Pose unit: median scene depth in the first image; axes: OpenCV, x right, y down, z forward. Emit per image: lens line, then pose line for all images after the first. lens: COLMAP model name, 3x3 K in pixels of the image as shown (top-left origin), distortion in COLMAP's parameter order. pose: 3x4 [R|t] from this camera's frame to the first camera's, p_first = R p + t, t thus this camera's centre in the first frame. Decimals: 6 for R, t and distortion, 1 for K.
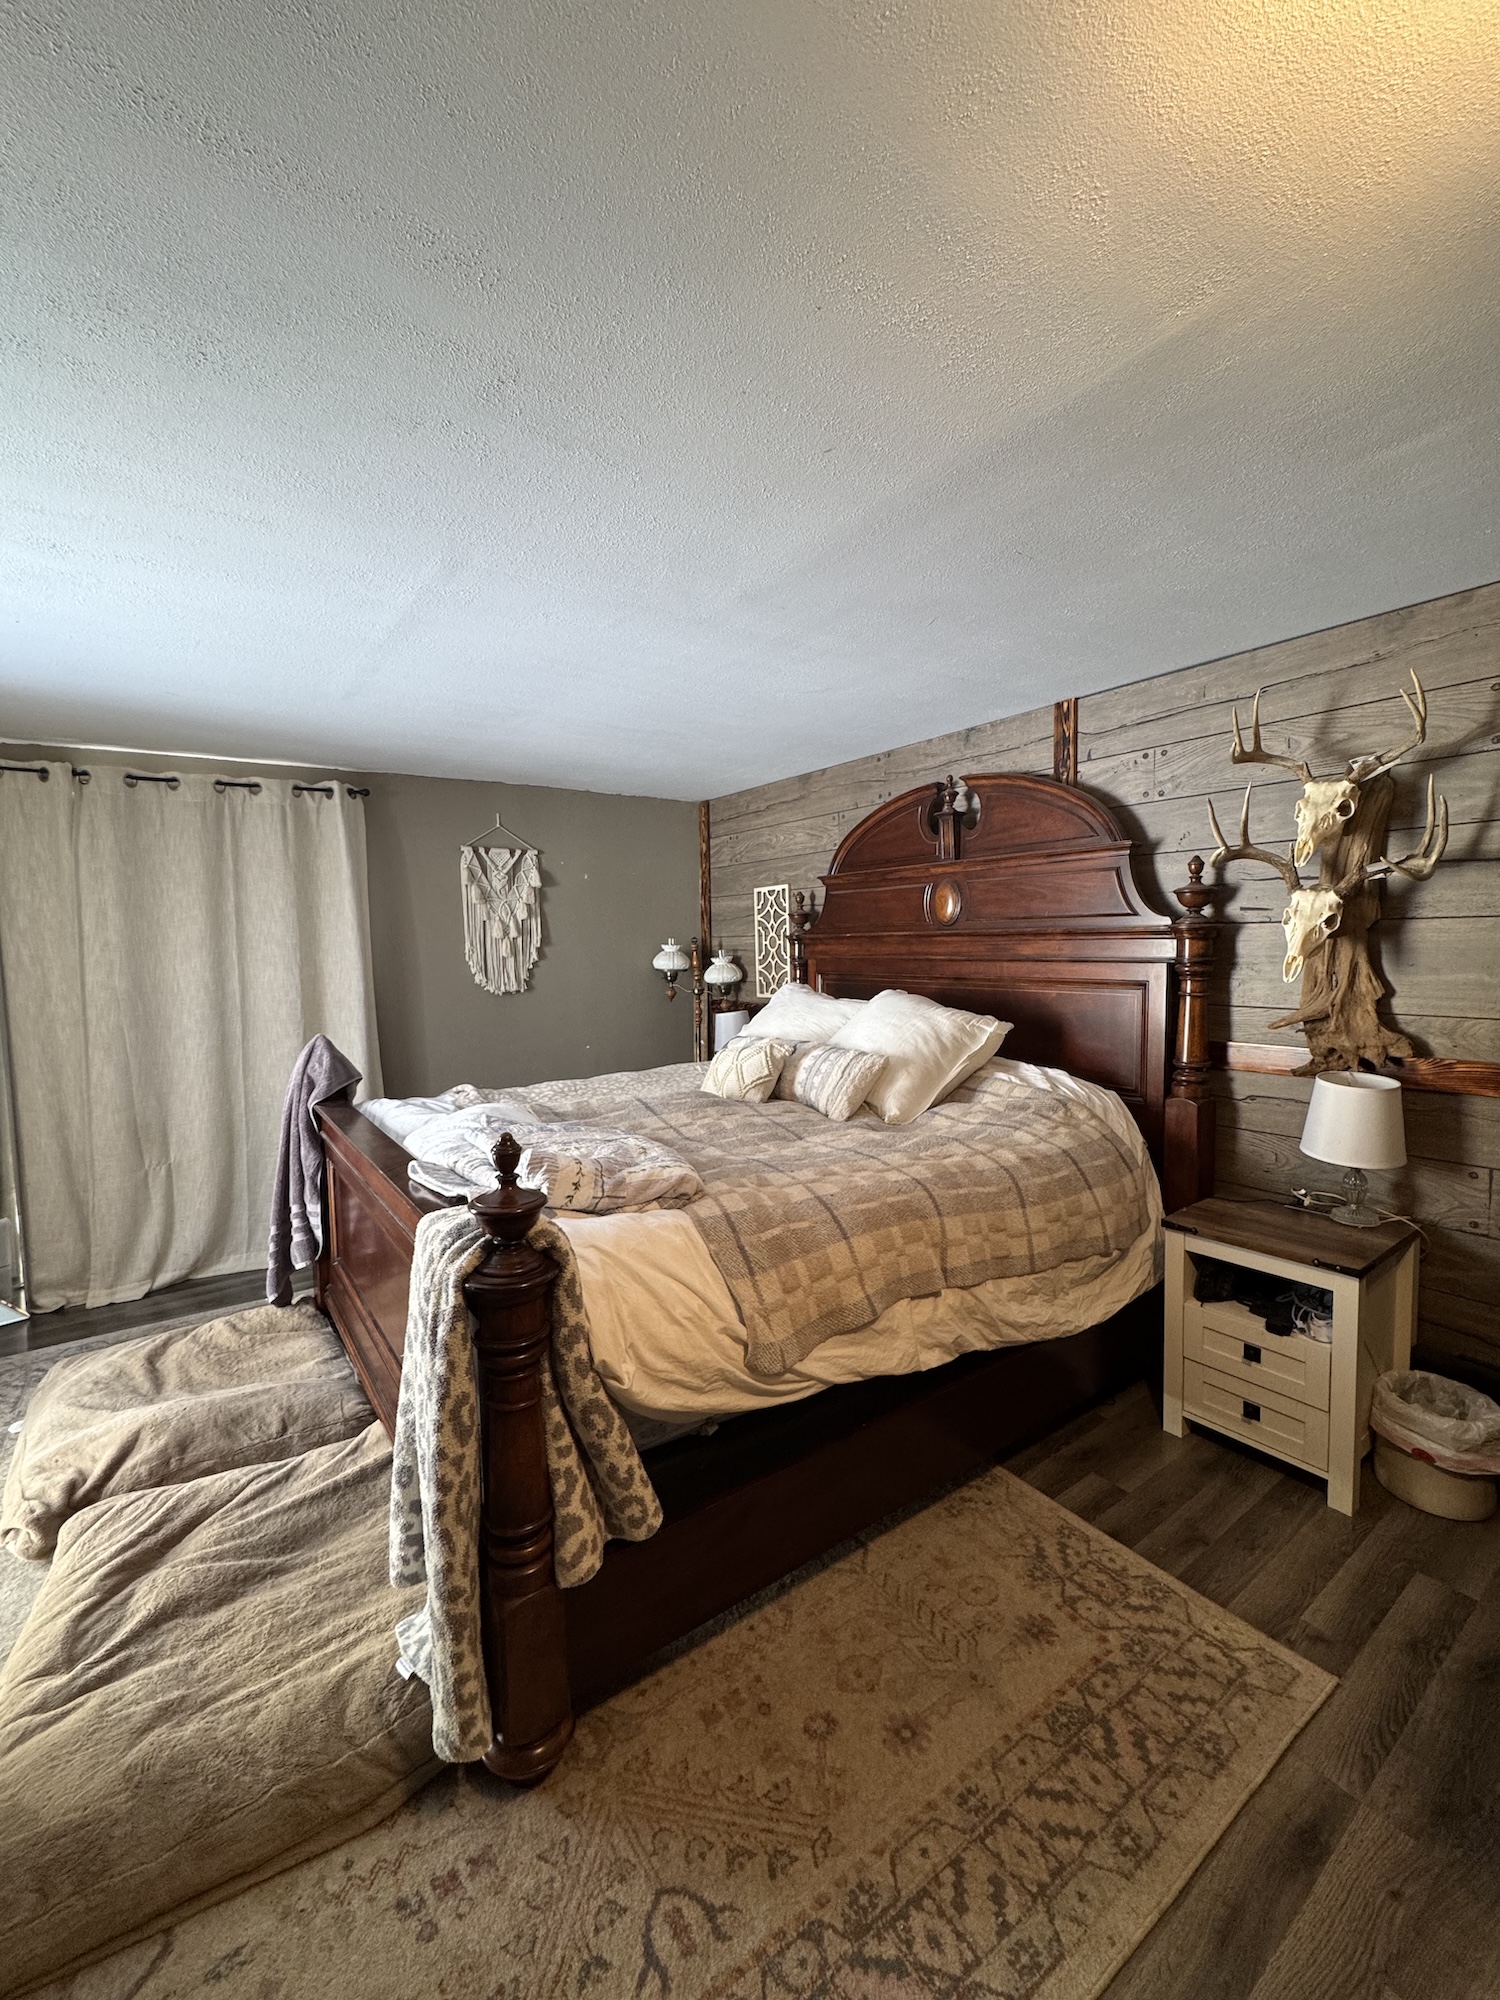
lens RADIAL K [[817.5, 0, 750.0], [0, 817.5, 1000.0], [0, 0, 1]] dist [-0.002107, 0.000129]
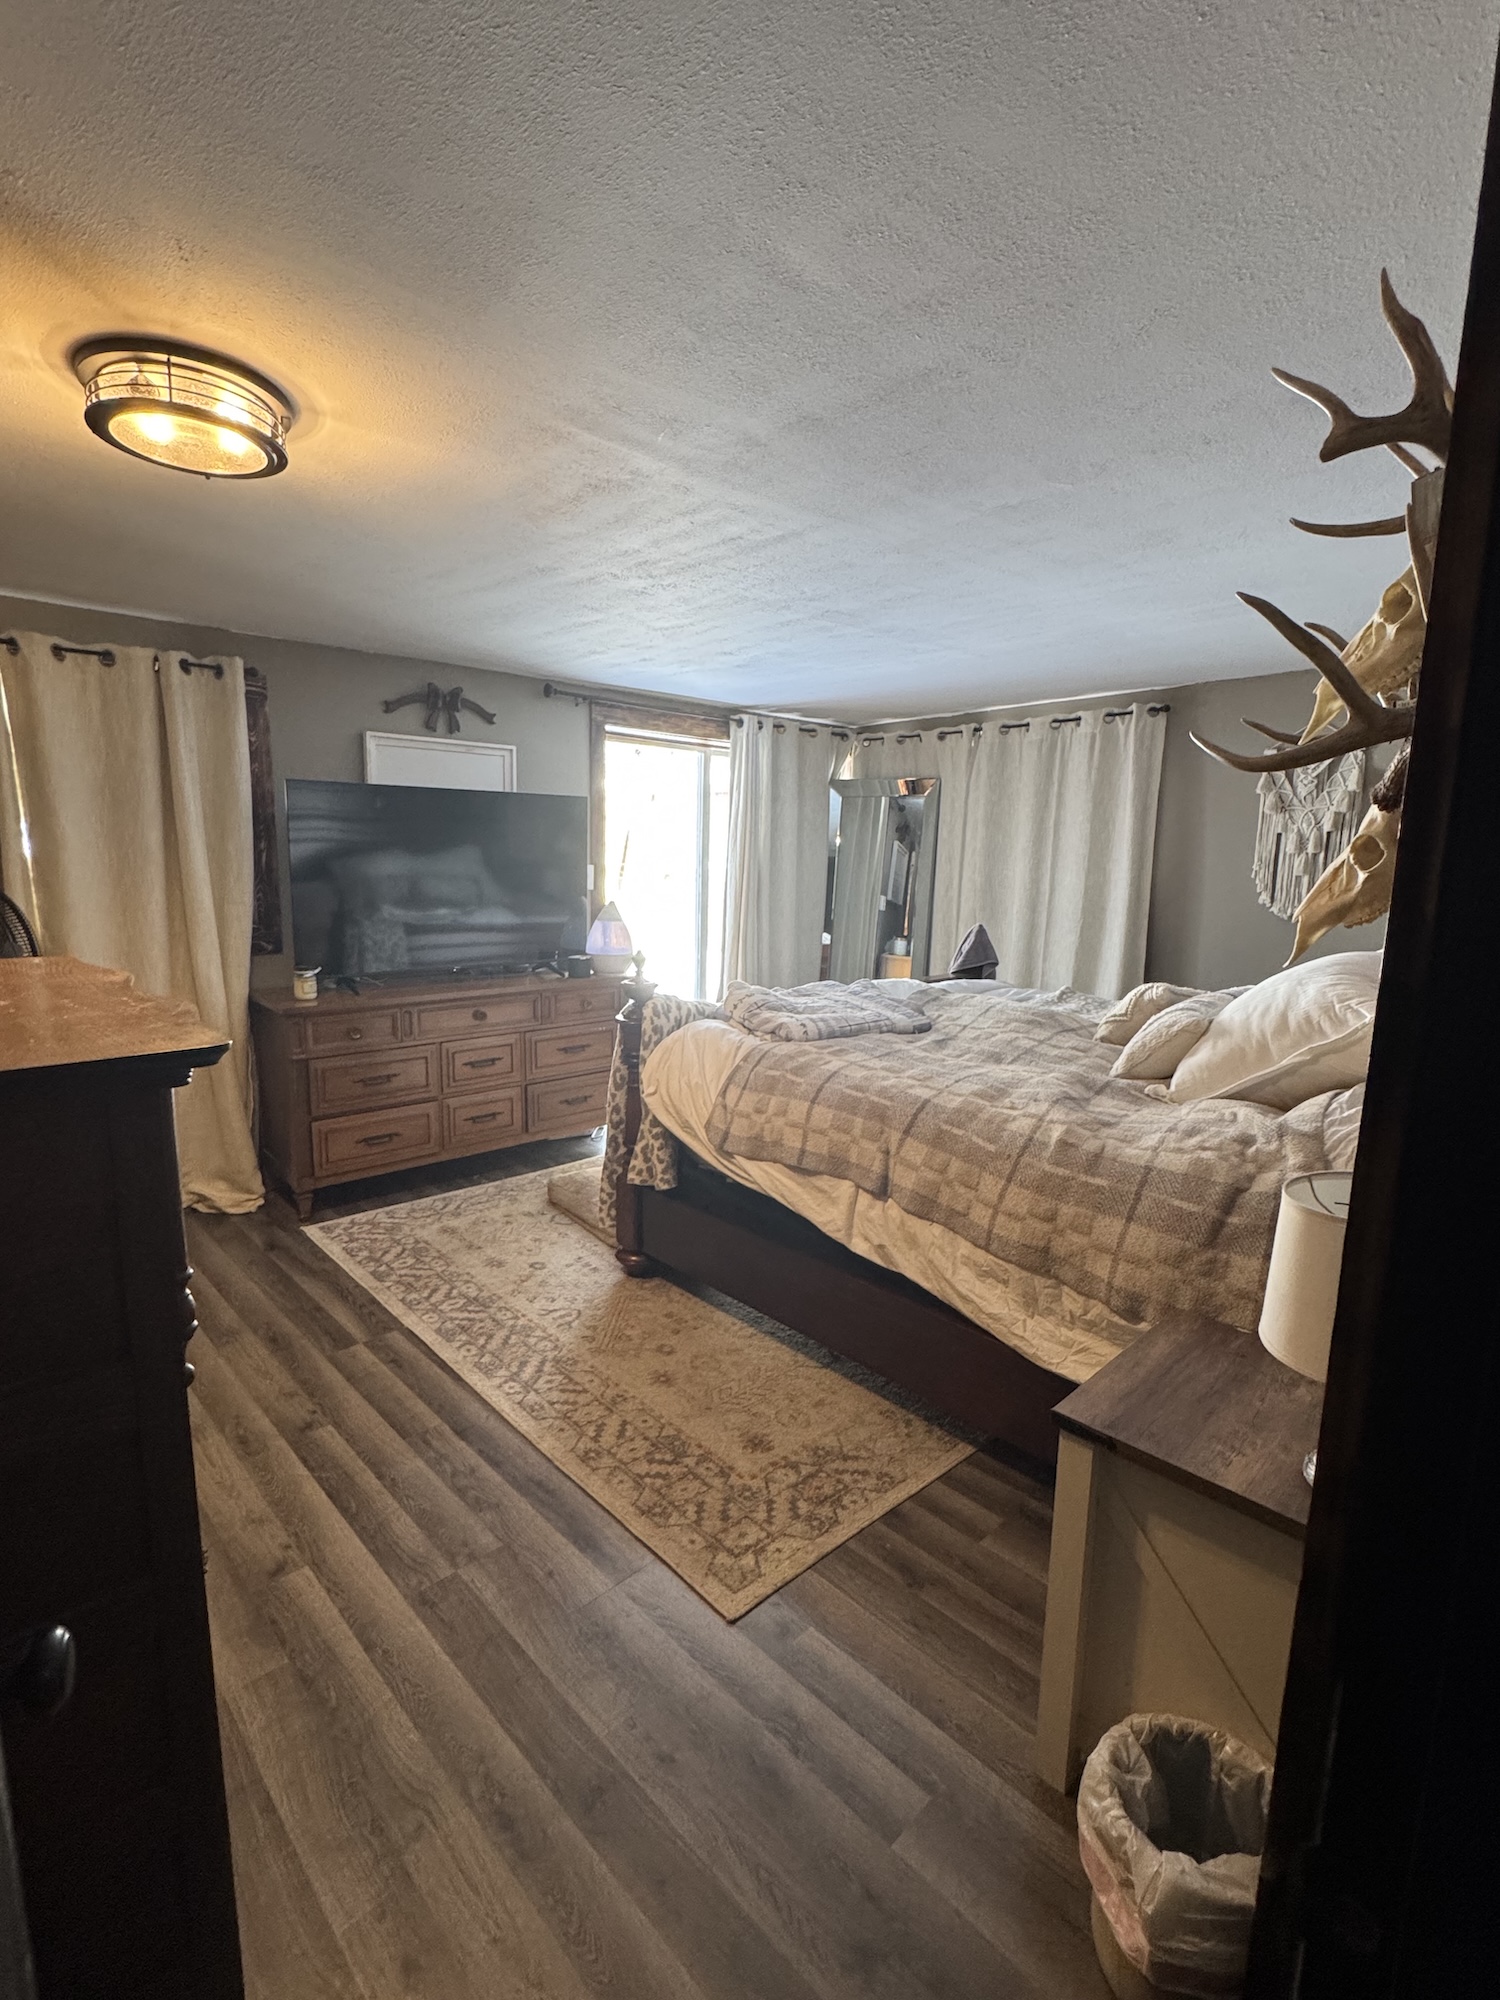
lens RADIAL K [[936.3, 0, 745.2], [0, 936.3, 1004.9], [0, 0, 1]] dist [-0.001414, -0.000071]
pose [[0.137122, 0.179682, -0.974121, 1.266770], [-0.088766, 0.981683, 0.168582, -0.069583], [0.986569, 0.063353, 0.150560, 0.595947]]
